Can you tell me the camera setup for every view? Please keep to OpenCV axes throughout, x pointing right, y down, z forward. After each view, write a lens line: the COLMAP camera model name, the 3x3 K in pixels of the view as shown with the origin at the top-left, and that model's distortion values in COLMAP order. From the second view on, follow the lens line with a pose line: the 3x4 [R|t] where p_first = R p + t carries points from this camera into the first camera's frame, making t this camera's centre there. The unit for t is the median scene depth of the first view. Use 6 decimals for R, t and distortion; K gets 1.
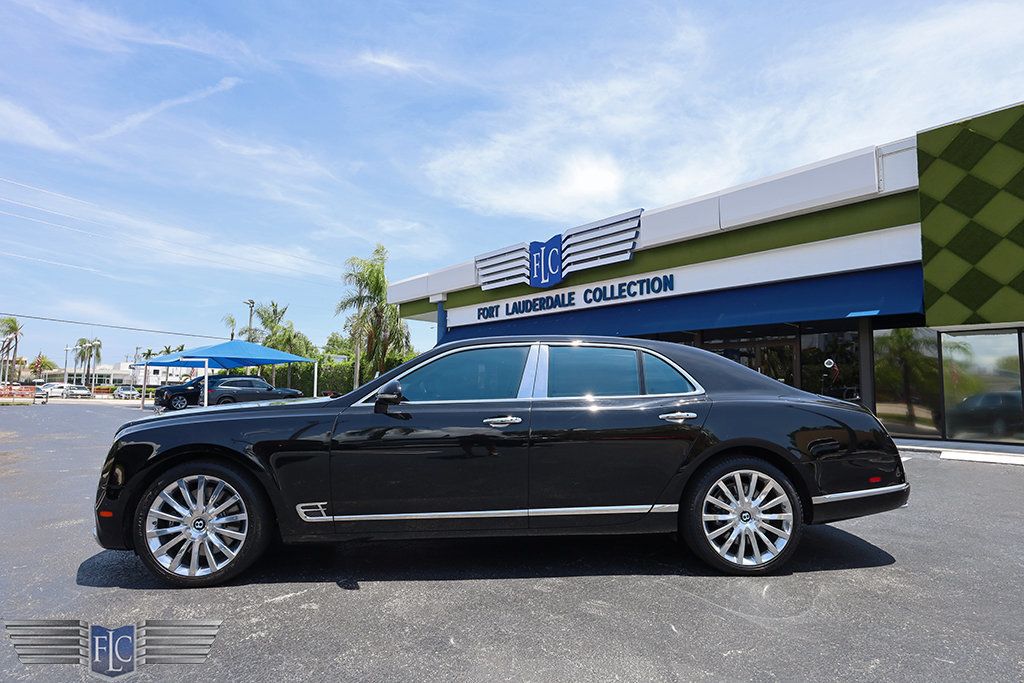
lens RADIAL K [[553.9, 0, 512.0], [0, 553.9, 341.5], [0, 0, 1]] dist [0.002516, 0.000317]
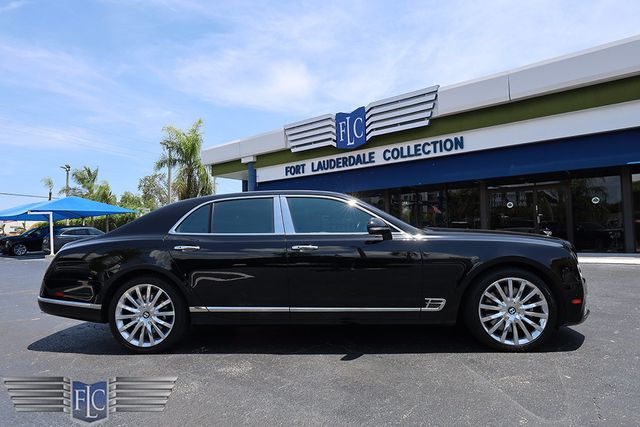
lens RADIAL K [[395.7, 0, 308.3], [0, 395.7, 214.0], [0, 0, 1]] dist [0.003694, 0.001029]
pose [[0.988726, -0.026609, 0.147352, -0.182277], [0.020114, 0.998767, 0.045396, 0.010114], [-0.148378, -0.041921, 0.988042, 0.107486]]
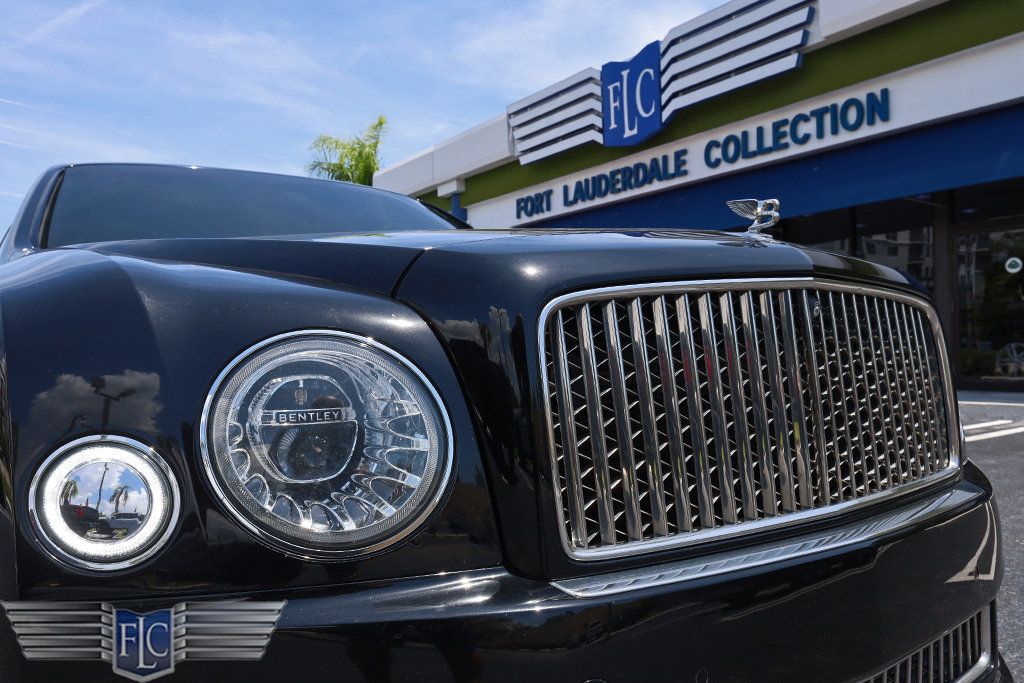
lens RADIAL K [[770.6, 0, 533.4], [0, 770.6, 339.6], [0, 0, 1]] dist [-0.010549, -0.003072]
pose [[0.996520, -0.031779, -0.077059, 0.016785], [0.037304, 0.996754, 0.071340, 0.036462], [0.074542, -0.073966, 0.994471, 0.236018]]
